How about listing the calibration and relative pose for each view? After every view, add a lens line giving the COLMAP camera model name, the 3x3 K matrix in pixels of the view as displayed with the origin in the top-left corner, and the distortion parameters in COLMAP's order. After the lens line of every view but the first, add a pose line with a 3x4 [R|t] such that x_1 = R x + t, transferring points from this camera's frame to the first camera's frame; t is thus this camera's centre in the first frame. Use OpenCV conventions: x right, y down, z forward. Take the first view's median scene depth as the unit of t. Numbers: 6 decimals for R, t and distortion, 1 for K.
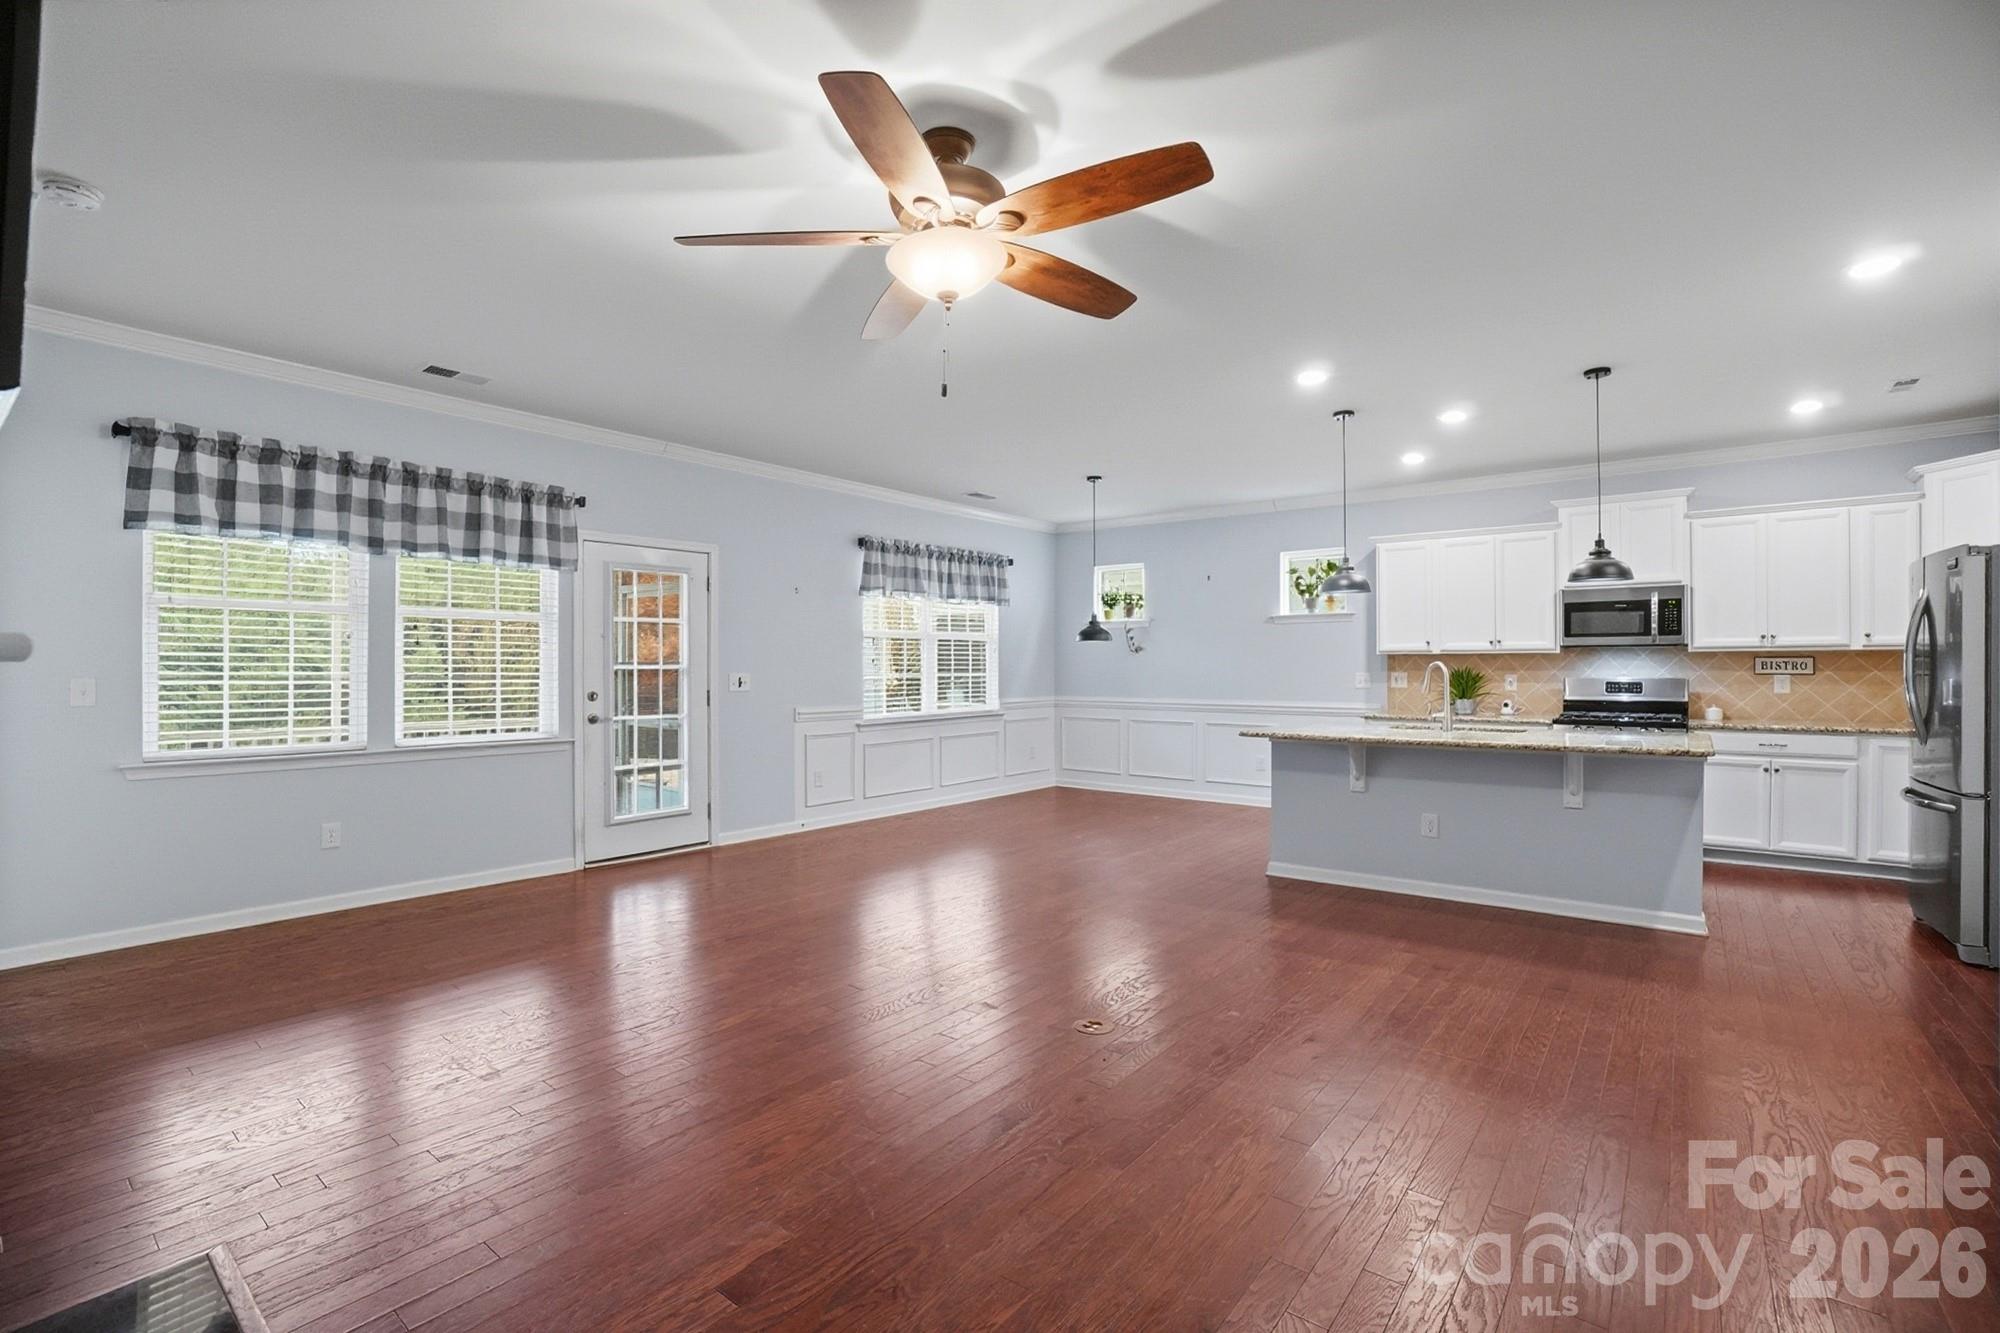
lens RADIAL K [[961.0, 0, 1000.0], [0, 961.0, 666.5], [0, 0, 1]] dist [-0.000588, -0.000124]
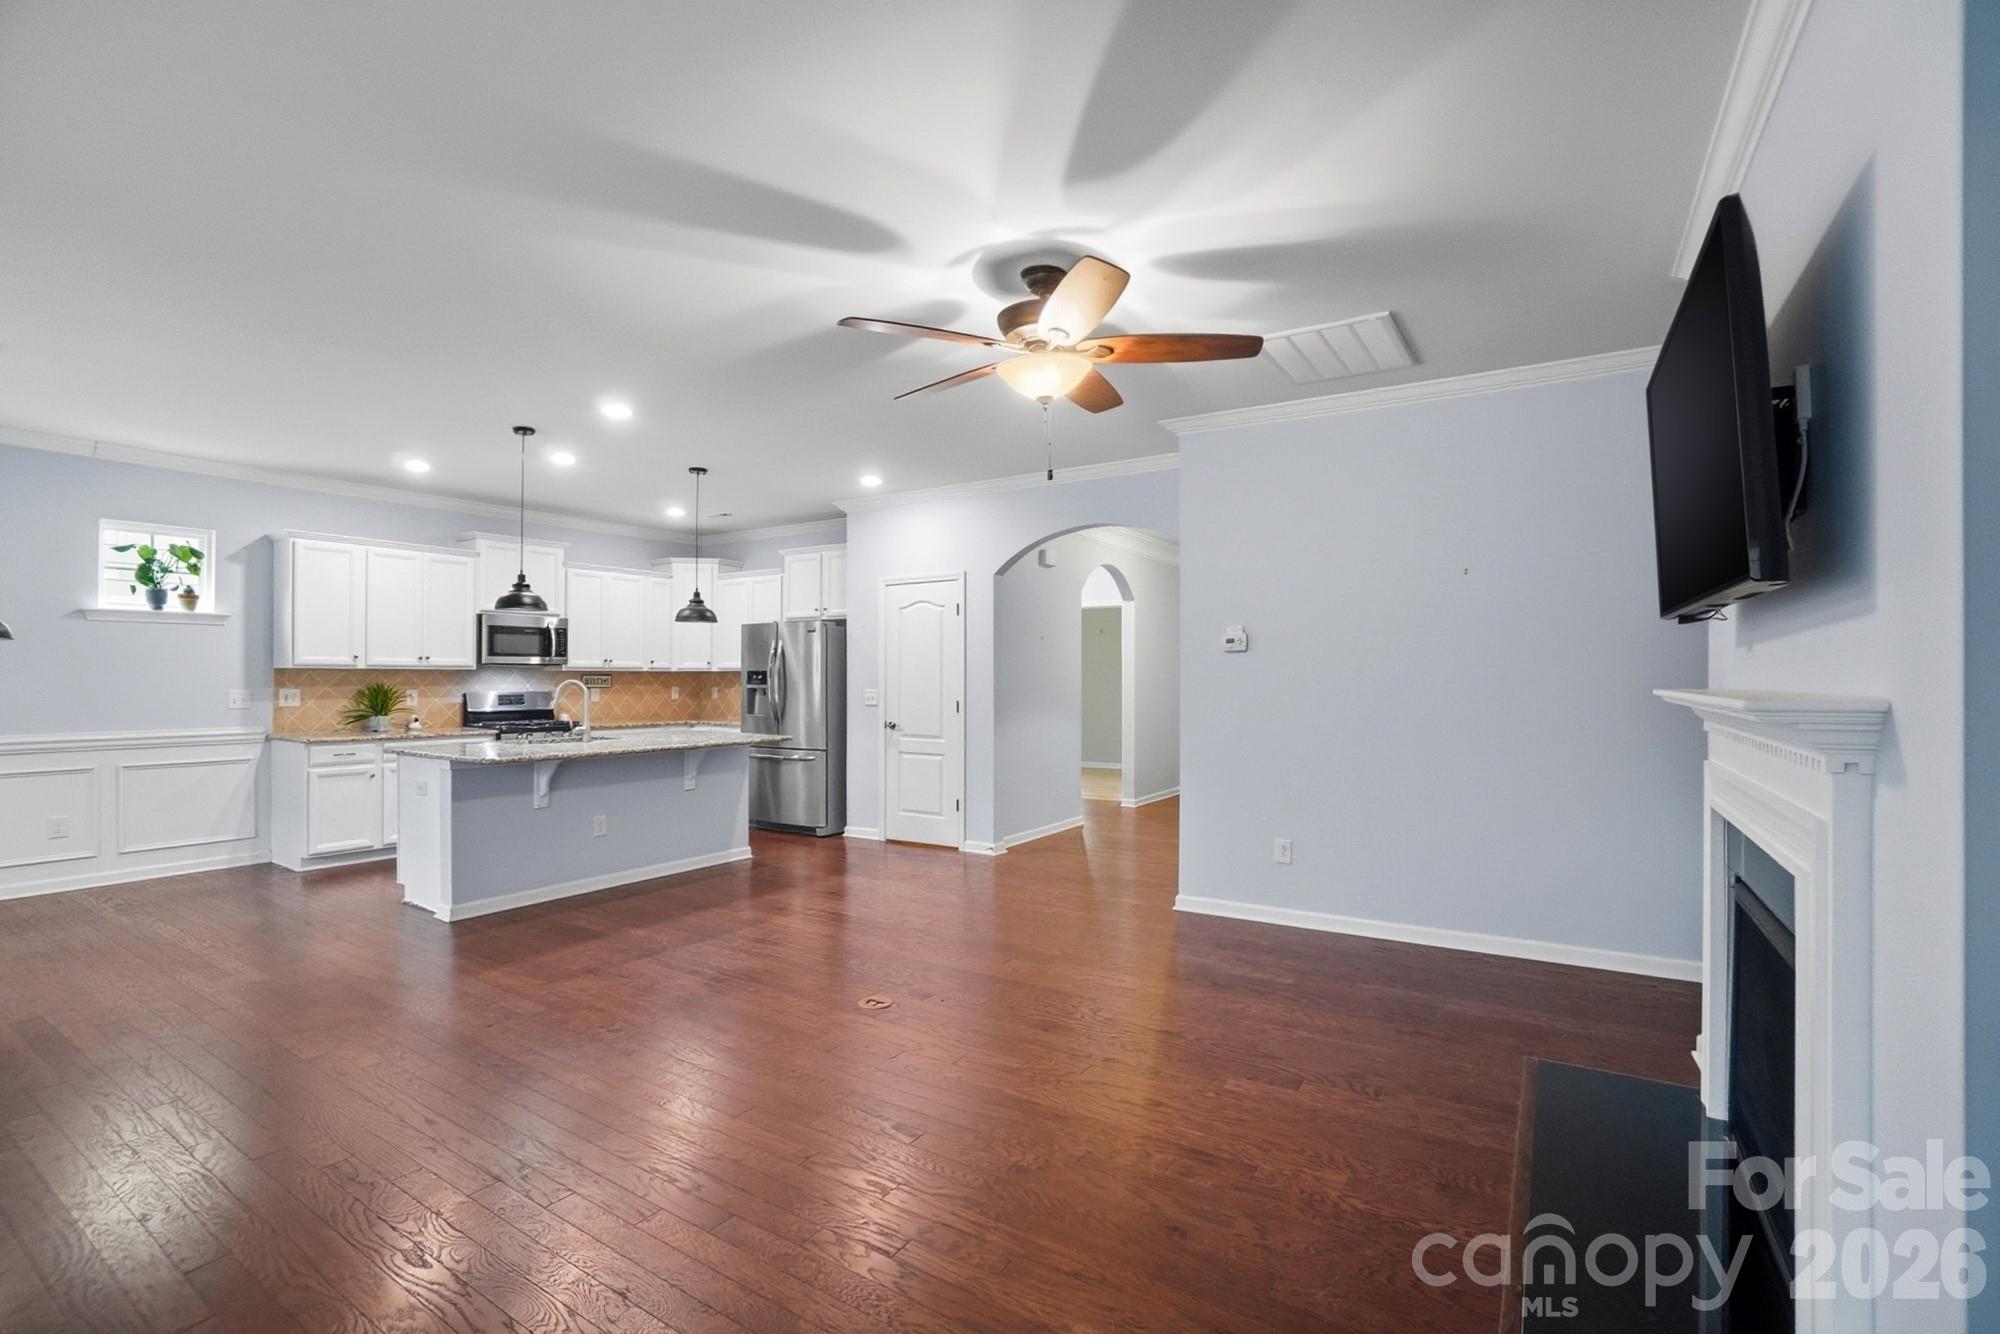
lens RADIAL K [[941.6, 0, 1000.0], [0, 941.6, 667.0], [0, 0, 1]] dist [-0.002653, -0.000279]
pose [[-0.063751, 0.010951, 0.997906, -0.556189], [-0.005465, 0.999921, -0.011323, -0.008750], [-0.997951, -0.006175, -0.063686, 0.487091]]
